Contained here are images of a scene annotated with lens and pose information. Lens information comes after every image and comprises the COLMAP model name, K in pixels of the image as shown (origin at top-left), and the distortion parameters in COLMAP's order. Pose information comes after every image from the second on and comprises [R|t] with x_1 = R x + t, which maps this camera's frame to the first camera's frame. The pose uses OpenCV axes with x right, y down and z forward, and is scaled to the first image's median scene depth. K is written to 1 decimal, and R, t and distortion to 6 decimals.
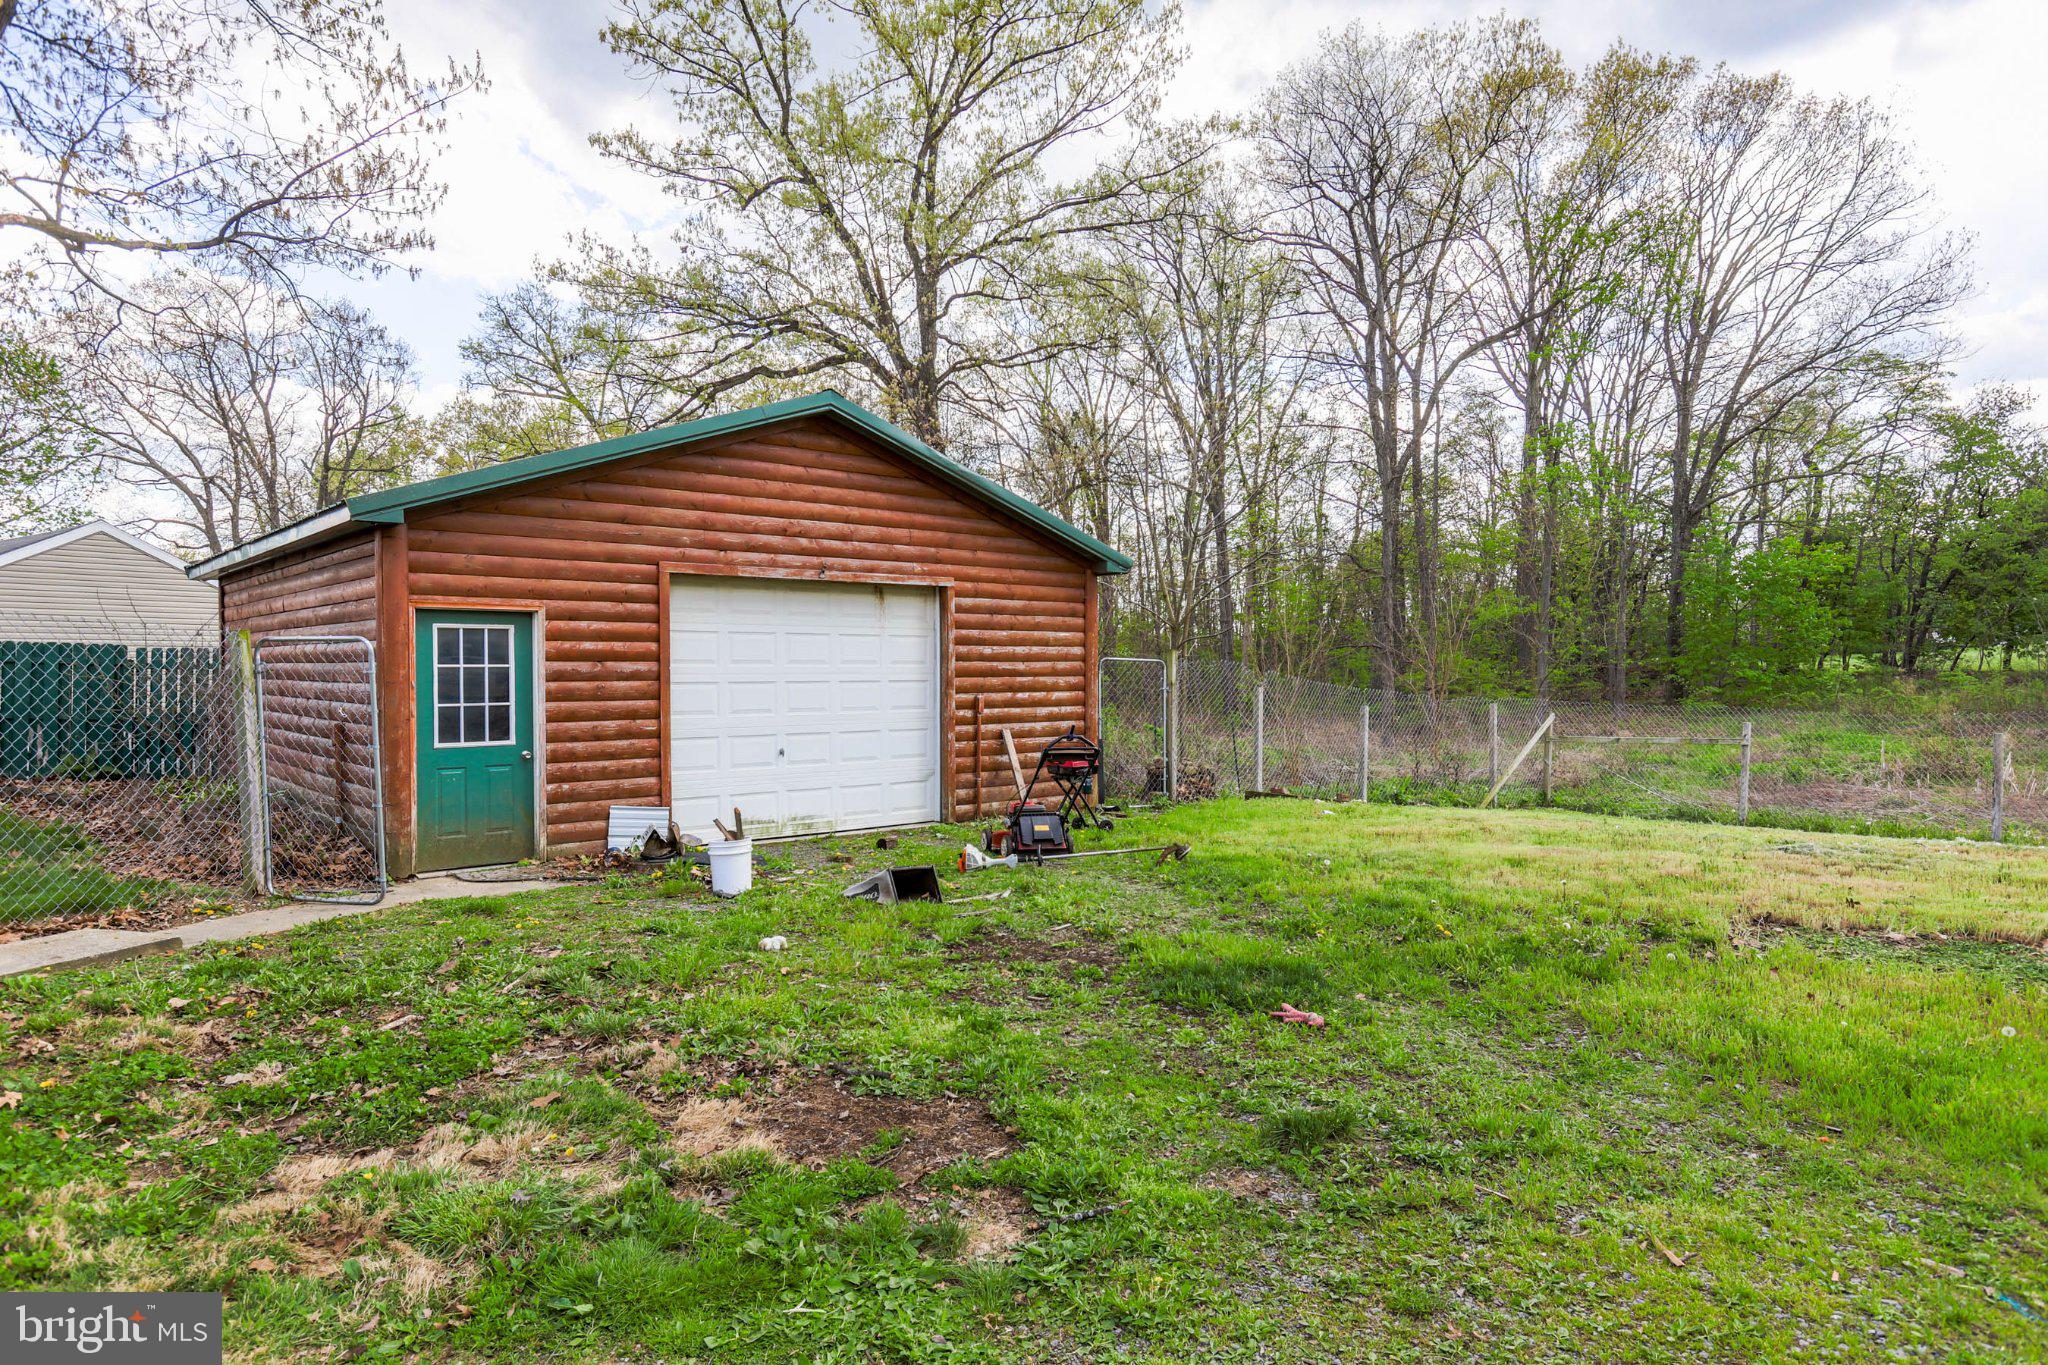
lens RADIAL K [[1223.2, 0, 1016.1], [0, 1223.2, 676.3], [0, 0, 1]] dist [0.005735, 0.006977]
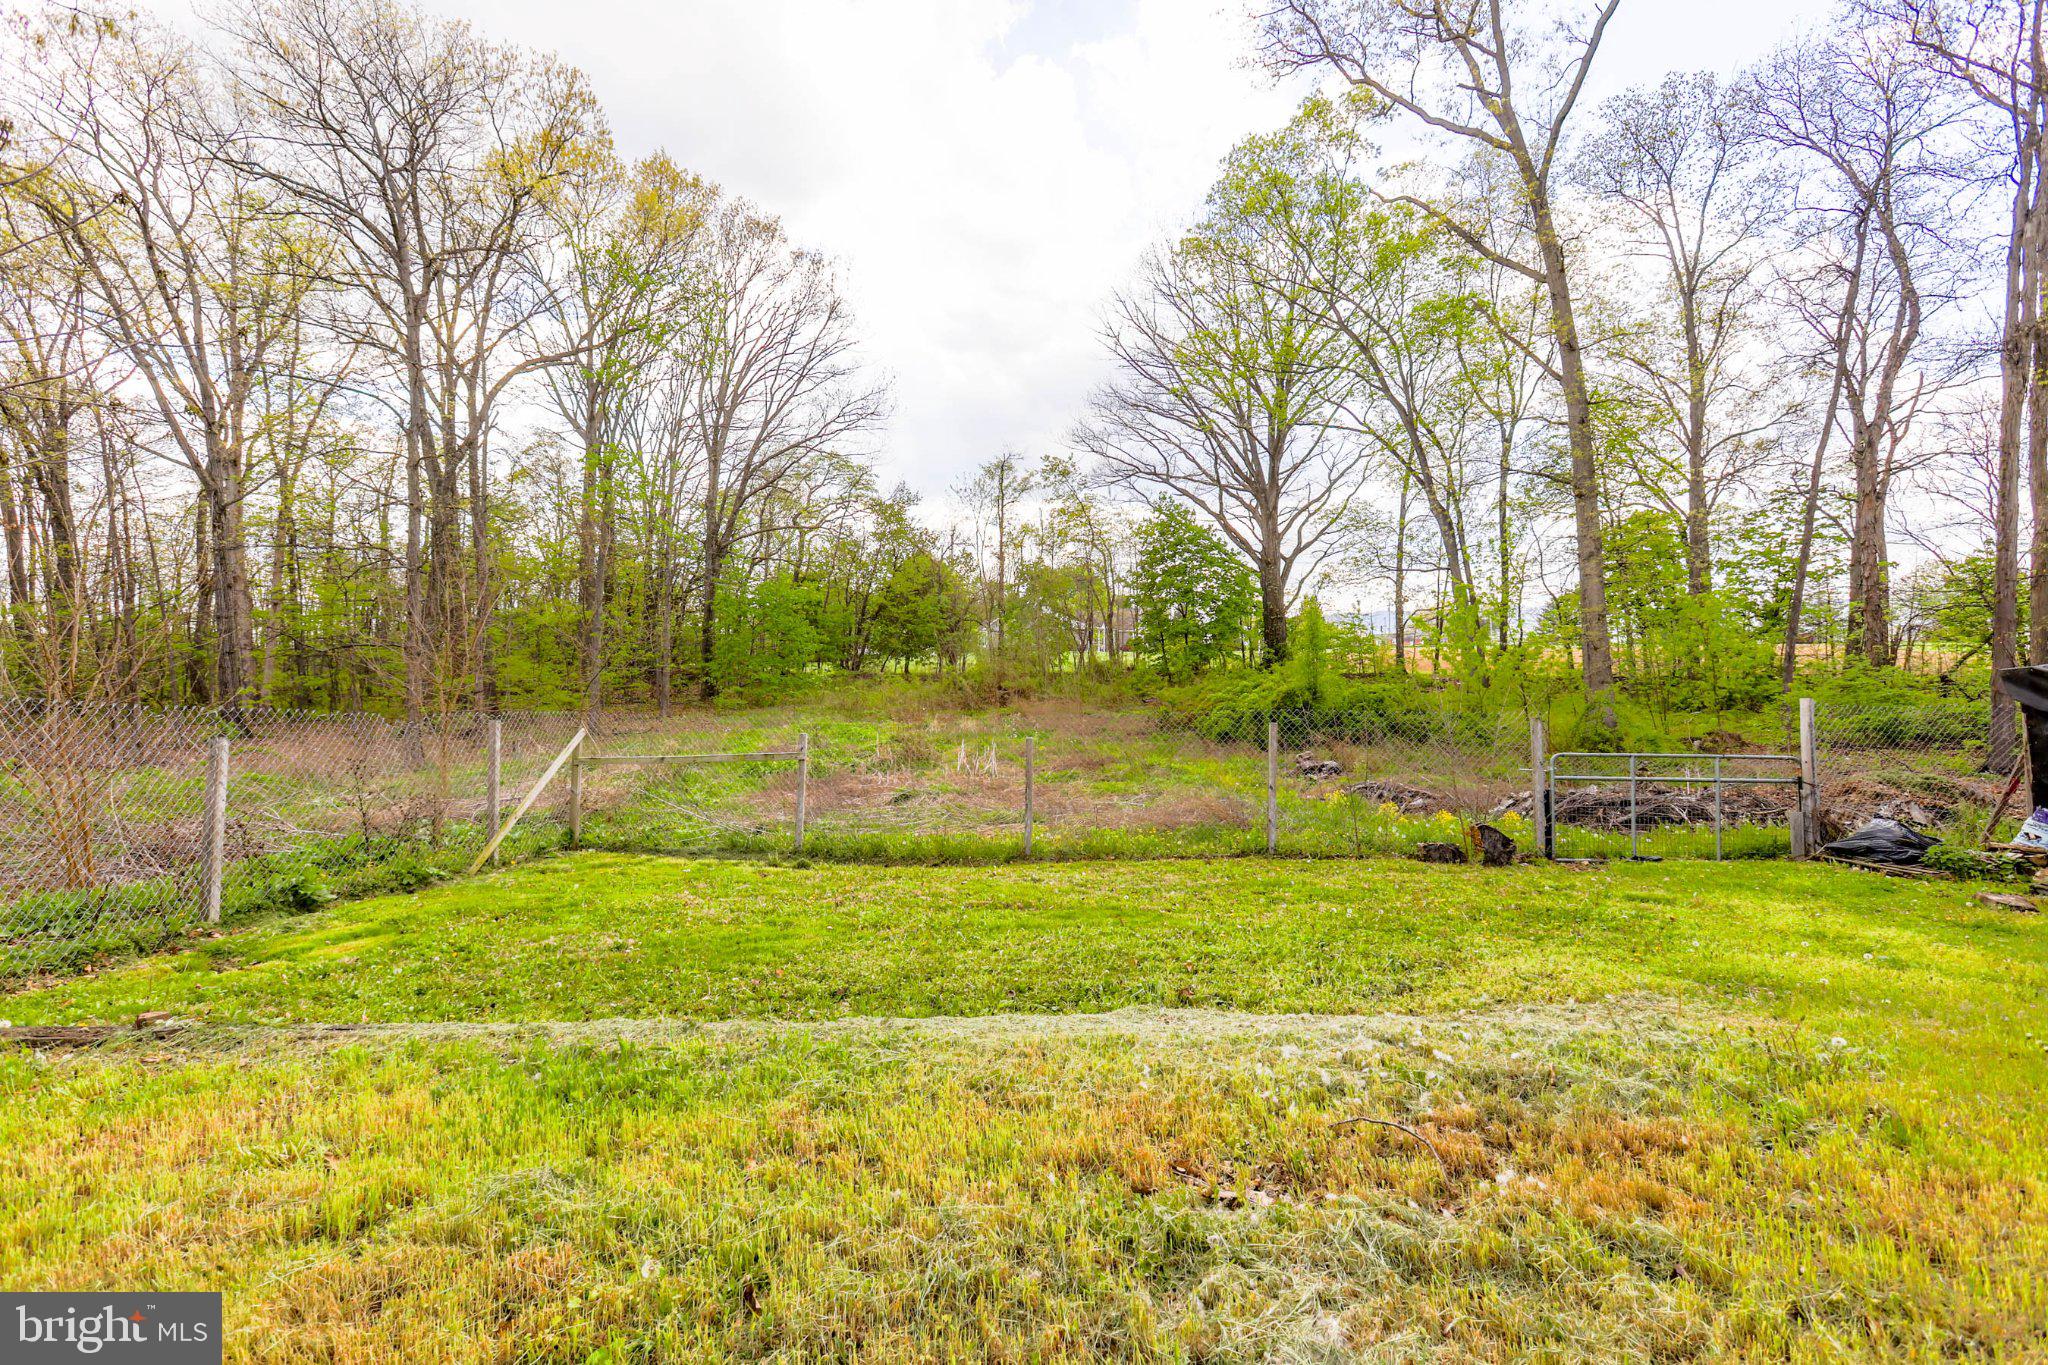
lens RADIAL K [[923.4, 0, 1026.7], [0, 923.4, 663.5], [0, 0, 1]] dist [0.013175, -0.000270]
pose [[0.674987, 0.006534, 0.737801, 0.060952], [0.004532, 0.999905, -0.013001, -0.000982], [-0.737816, 0.012119, 0.674893, 0.123066]]
